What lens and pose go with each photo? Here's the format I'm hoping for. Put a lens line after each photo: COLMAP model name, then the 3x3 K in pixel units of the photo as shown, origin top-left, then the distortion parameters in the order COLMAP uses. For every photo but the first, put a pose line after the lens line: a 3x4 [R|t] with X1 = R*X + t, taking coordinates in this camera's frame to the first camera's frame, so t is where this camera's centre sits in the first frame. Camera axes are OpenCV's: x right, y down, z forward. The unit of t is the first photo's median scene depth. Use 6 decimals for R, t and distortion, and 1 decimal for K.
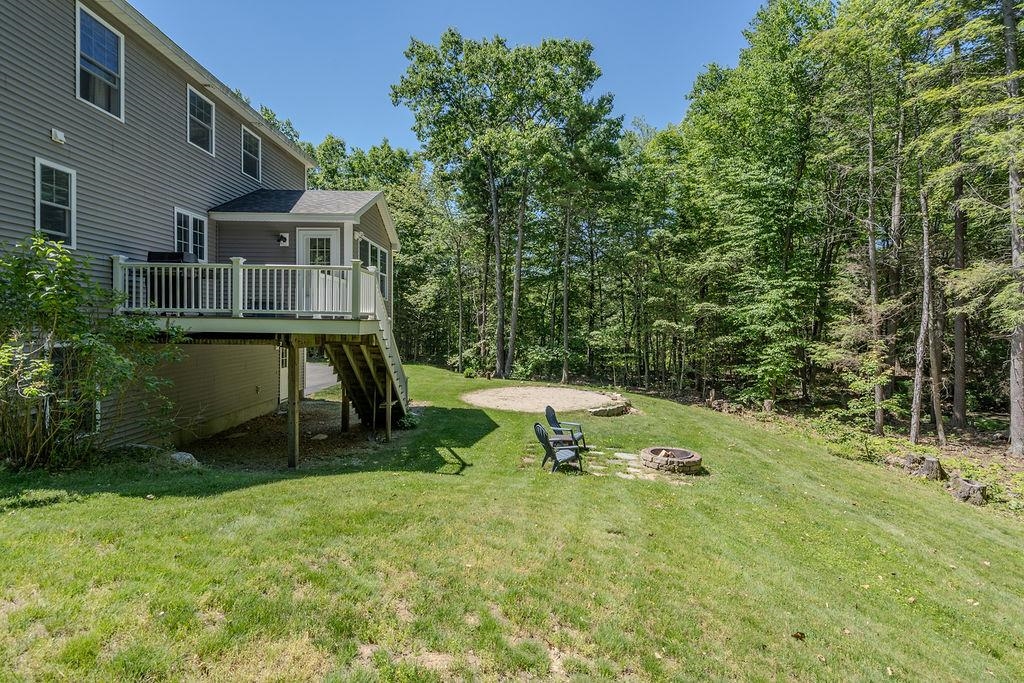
lens RADIAL K [[456.6, 0, 501.0], [0, 456.6, 342.9], [0, 0, 1]] dist [-0.000618, 0.000298]
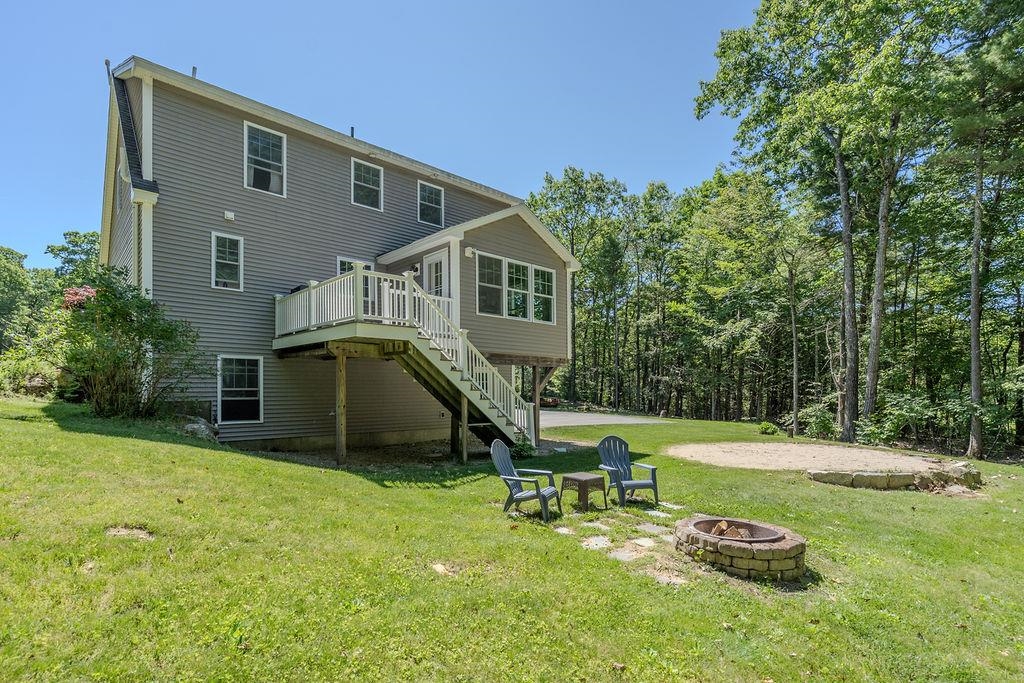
lens RADIAL K [[472.5, 0, 512.8], [0, 472.5, 395.3], [0, 0, 1]] dist [0.002229, 0.000333]
pose [[0.695312, -0.002074, -0.718705, 0.514268], [-0.018955, 0.999595, -0.021223, 0.096774], [0.718458, 0.028380, 0.694991, 0.406887]]
